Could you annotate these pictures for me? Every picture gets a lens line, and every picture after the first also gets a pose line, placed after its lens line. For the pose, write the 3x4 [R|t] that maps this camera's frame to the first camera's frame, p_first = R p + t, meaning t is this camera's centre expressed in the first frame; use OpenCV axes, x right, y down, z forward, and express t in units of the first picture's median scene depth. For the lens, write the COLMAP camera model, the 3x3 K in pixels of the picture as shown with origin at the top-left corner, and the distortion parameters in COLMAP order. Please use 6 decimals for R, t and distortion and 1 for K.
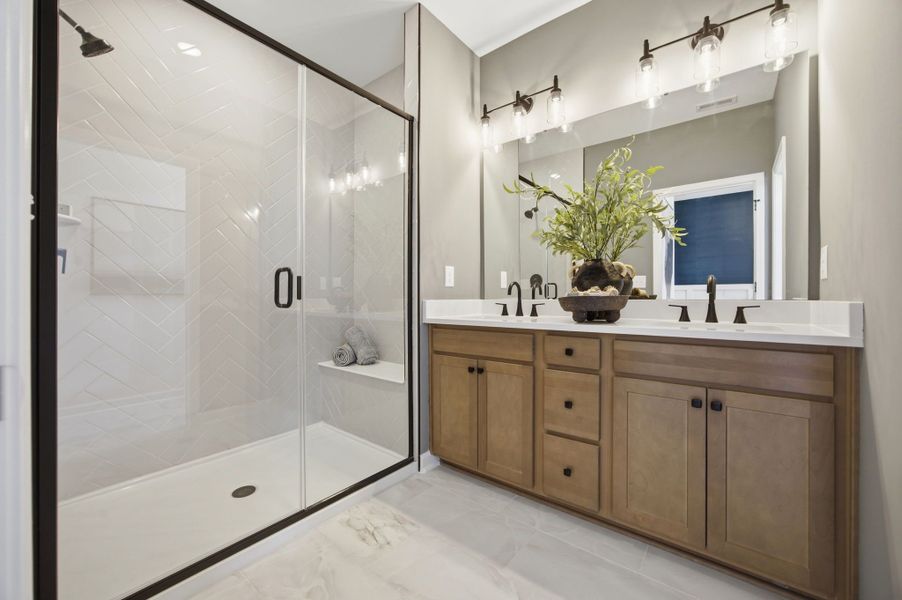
lens RADIAL K [[349.7, 0, 454.4], [0, 349.7, 298.2], [0, 0, 1]] dist [-0.000325, 0.000034]
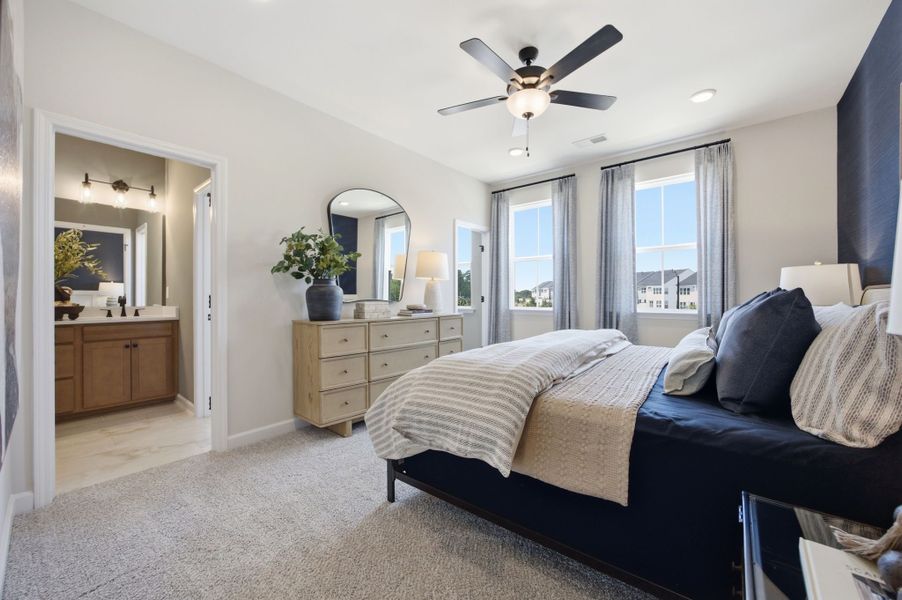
lens RADIAL K [[349.7, 0, 455.7], [0, 349.7, 297.5], [0, 0, 1]] dist [-0.000325, 0.000034]
pose [[0.039960, -0.002194, 0.999199, -1.587239], [0.001018, 0.999997, 0.002155, -0.063273], [-0.999201, 0.000931, 0.039962, -1.366862]]
